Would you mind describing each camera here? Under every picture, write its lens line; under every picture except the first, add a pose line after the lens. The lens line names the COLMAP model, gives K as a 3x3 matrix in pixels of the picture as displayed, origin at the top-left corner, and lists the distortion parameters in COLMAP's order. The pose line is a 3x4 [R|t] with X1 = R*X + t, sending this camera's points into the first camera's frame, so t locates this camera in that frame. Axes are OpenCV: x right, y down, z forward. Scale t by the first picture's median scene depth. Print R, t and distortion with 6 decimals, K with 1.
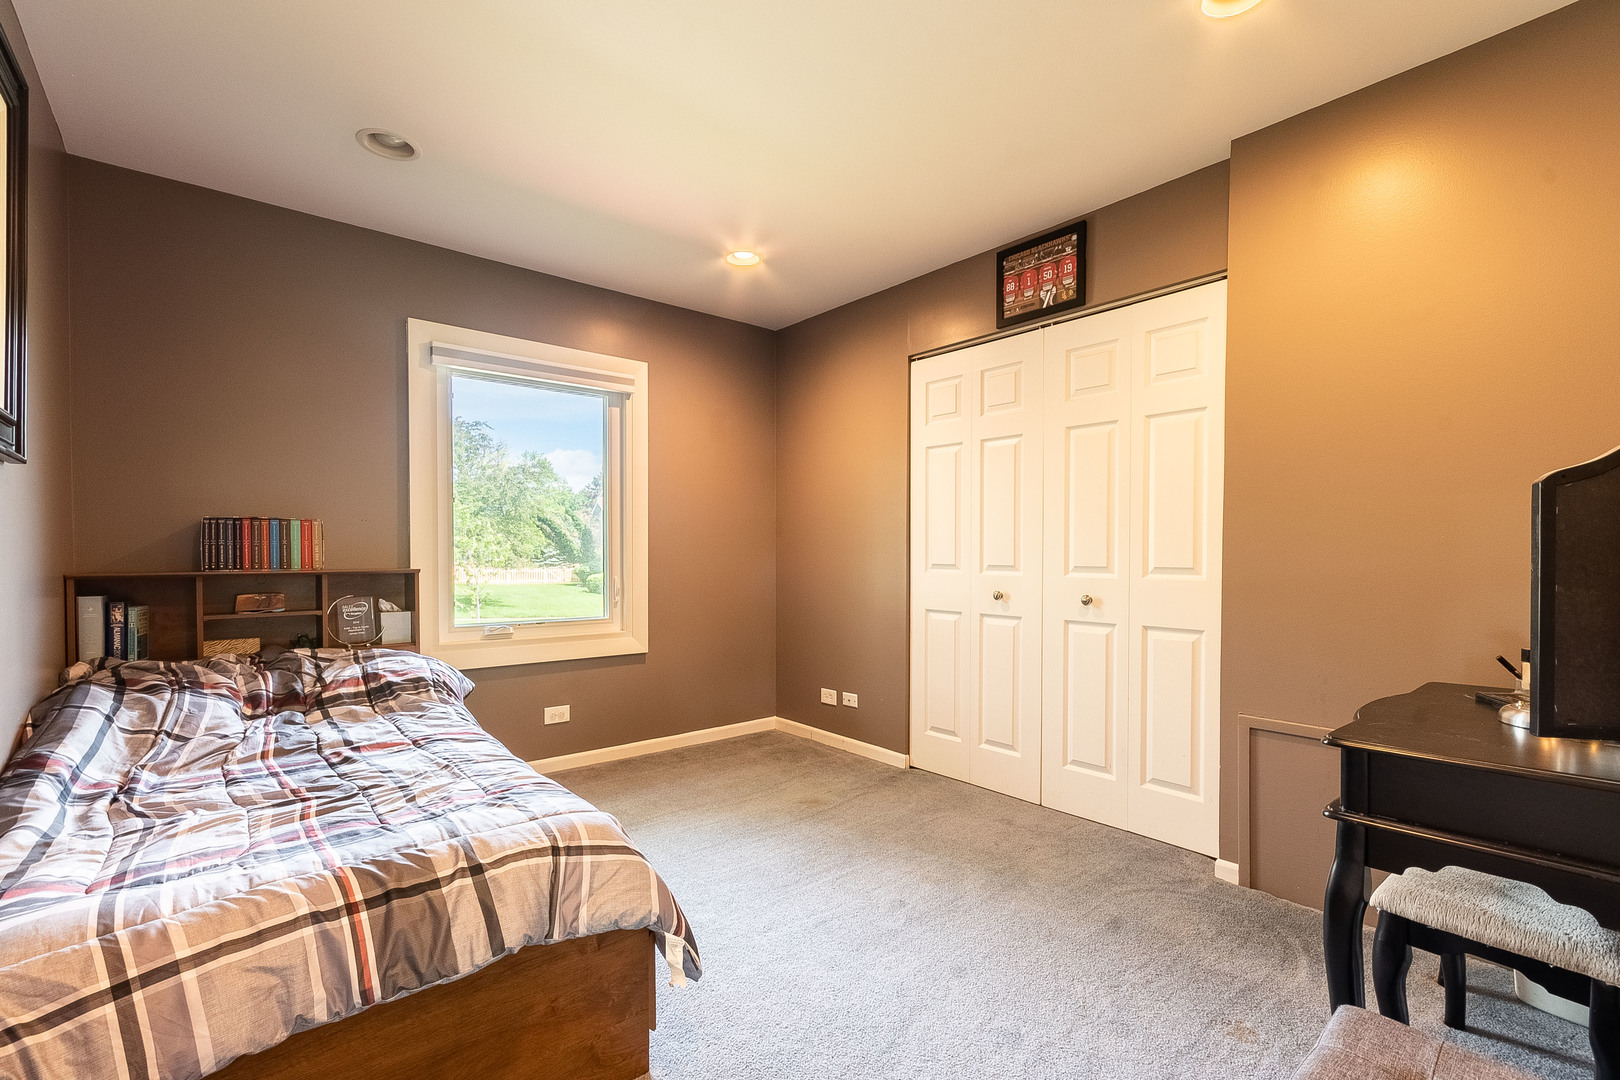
lens RADIAL K [[732.0, 0, 807.4], [0, 732.0, 552.1], [0, 0, 1]] dist [0.009246, 0.000352]
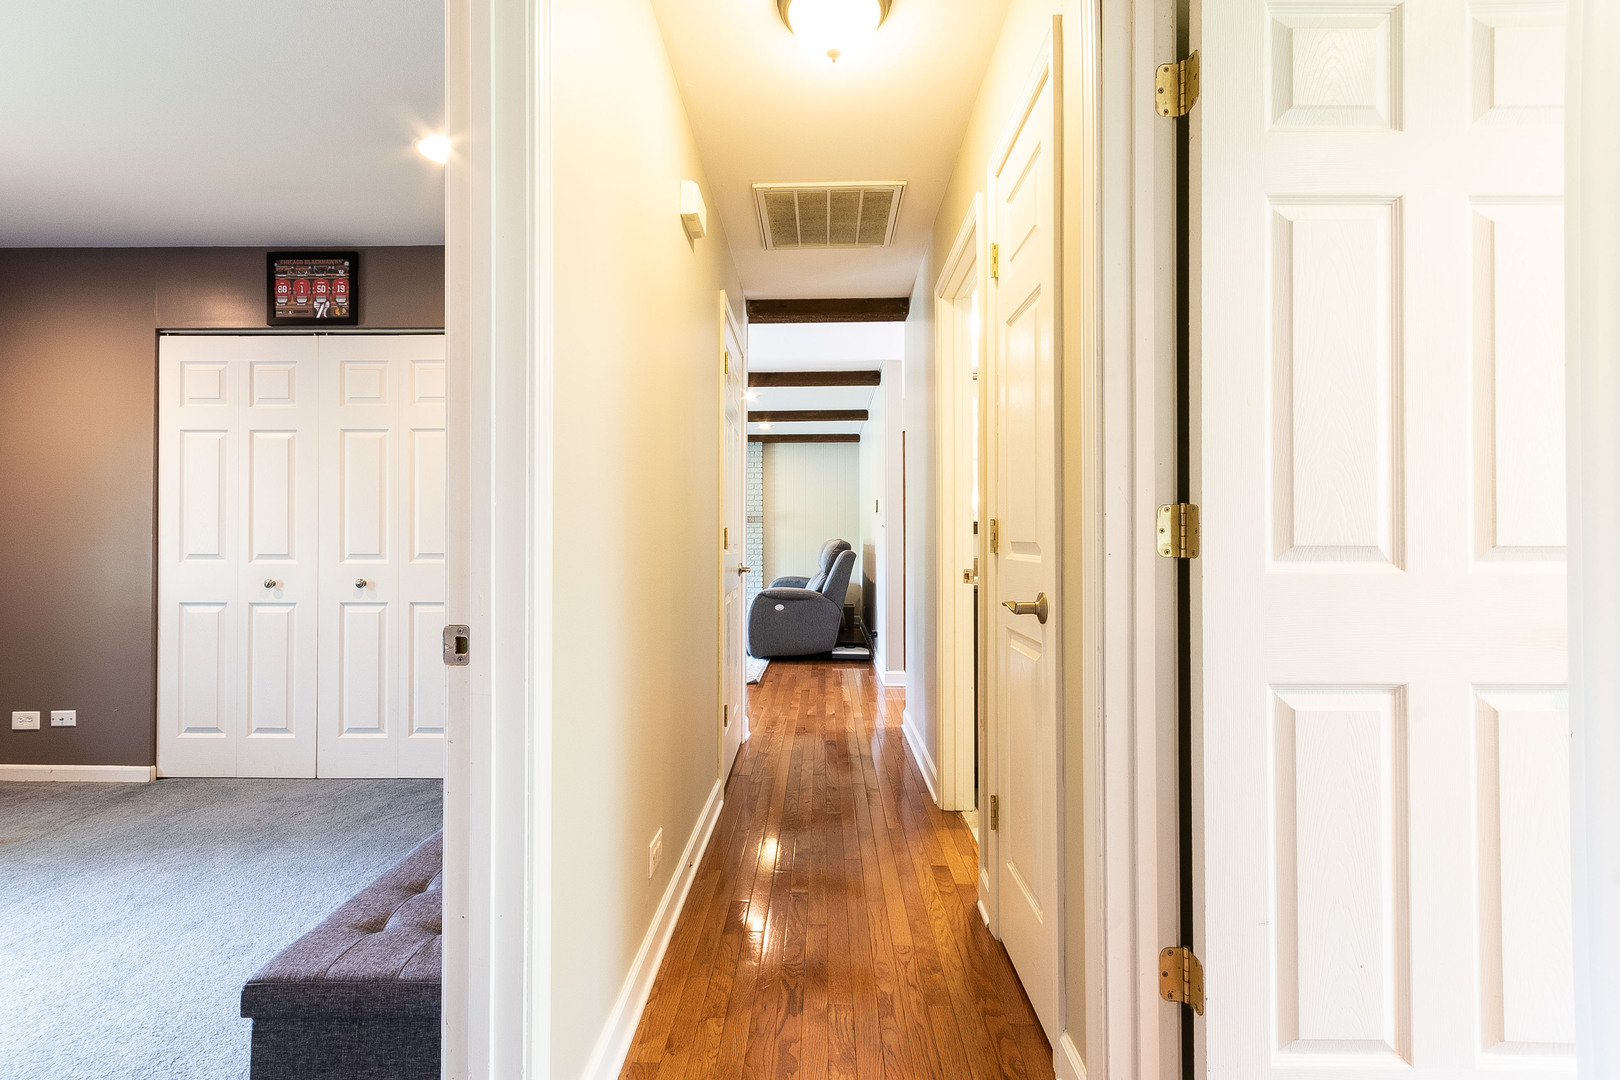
lens RADIAL K [[732.0, 0, 804.1], [0, 732.0, 532.8], [0, 0, 1]] dist [0.009246, 0.000352]
pose [[0.670802, 0.005796, 0.741613, -0.002252], [0.001646, 0.999955, -0.009304, -0.001211], [-0.741634, 0.007462, 0.670763, -0.268006]]
